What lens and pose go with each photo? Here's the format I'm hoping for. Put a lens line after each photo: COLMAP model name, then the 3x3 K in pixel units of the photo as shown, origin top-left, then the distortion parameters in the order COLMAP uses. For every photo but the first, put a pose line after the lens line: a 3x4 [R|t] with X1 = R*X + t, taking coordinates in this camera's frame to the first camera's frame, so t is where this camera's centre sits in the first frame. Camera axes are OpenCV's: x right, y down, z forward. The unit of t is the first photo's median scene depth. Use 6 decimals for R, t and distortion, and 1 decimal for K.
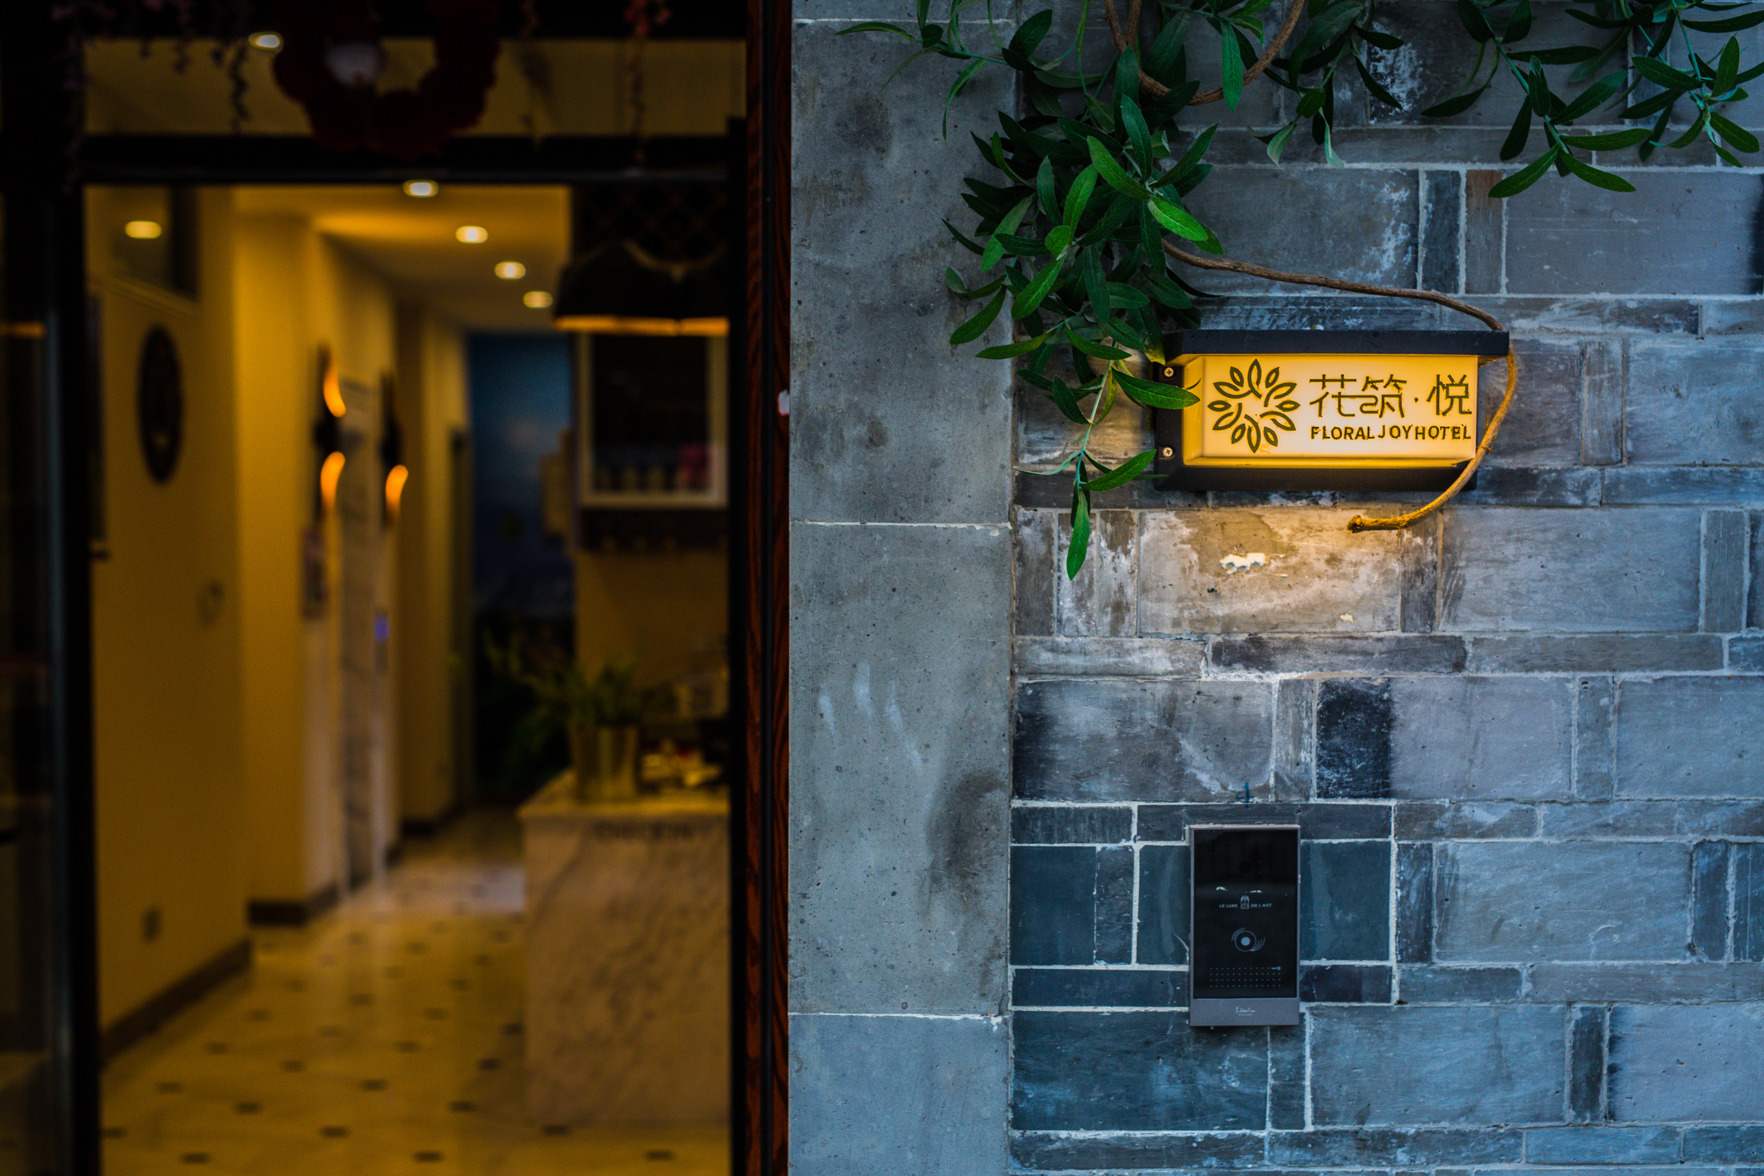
lens RADIAL K [[2544.6, 0, 878.9], [0, 2544.6, 586.4], [0, 0, 1]] dist [-0.003076, 0.000000]
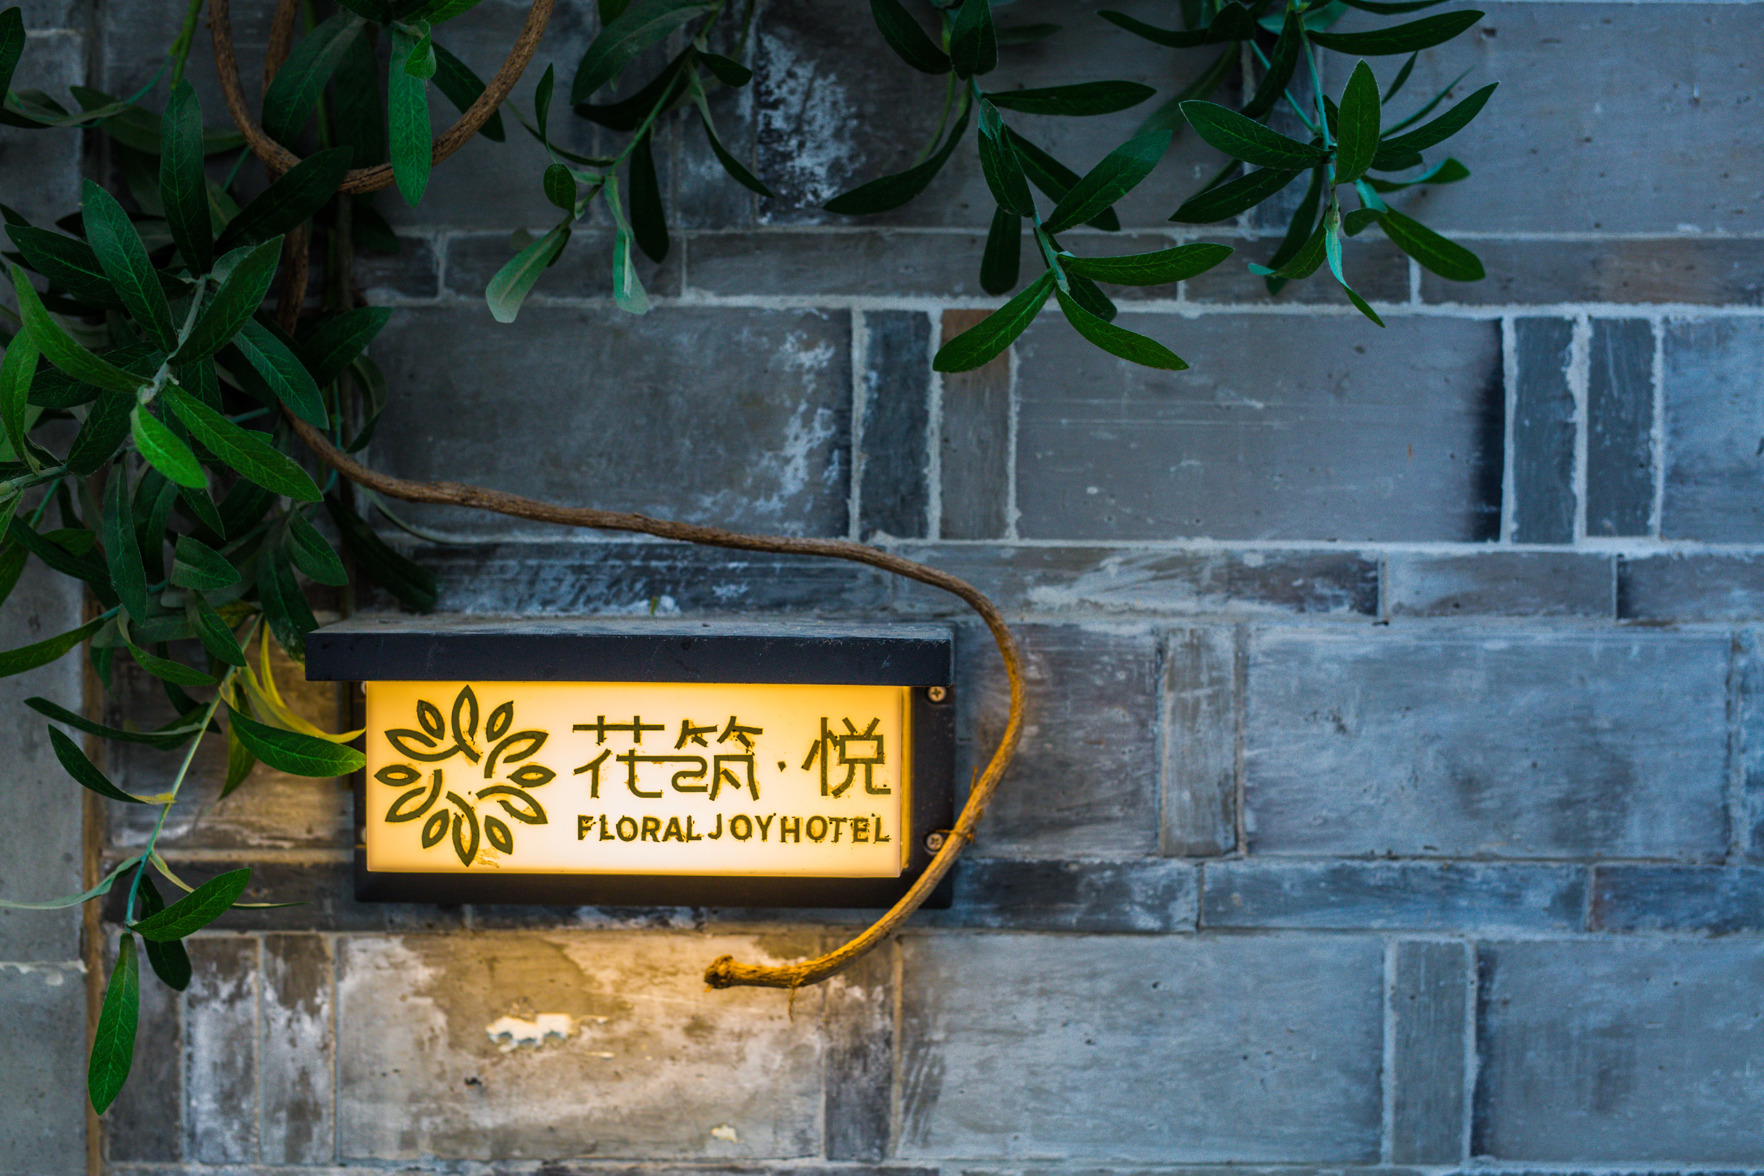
lens RADIAL K [[2544.6, 0, 885.0], [0, 2544.6, 588.9], [0, 0, 1]] dist [-0.003076, 0.000000]
pose [[0.999562, 0.007360, -0.028674, 0.233782], [-0.007667, 0.999914, -0.010627, -0.098422], [0.028594, 0.010842, 0.999532, 0.460887]]
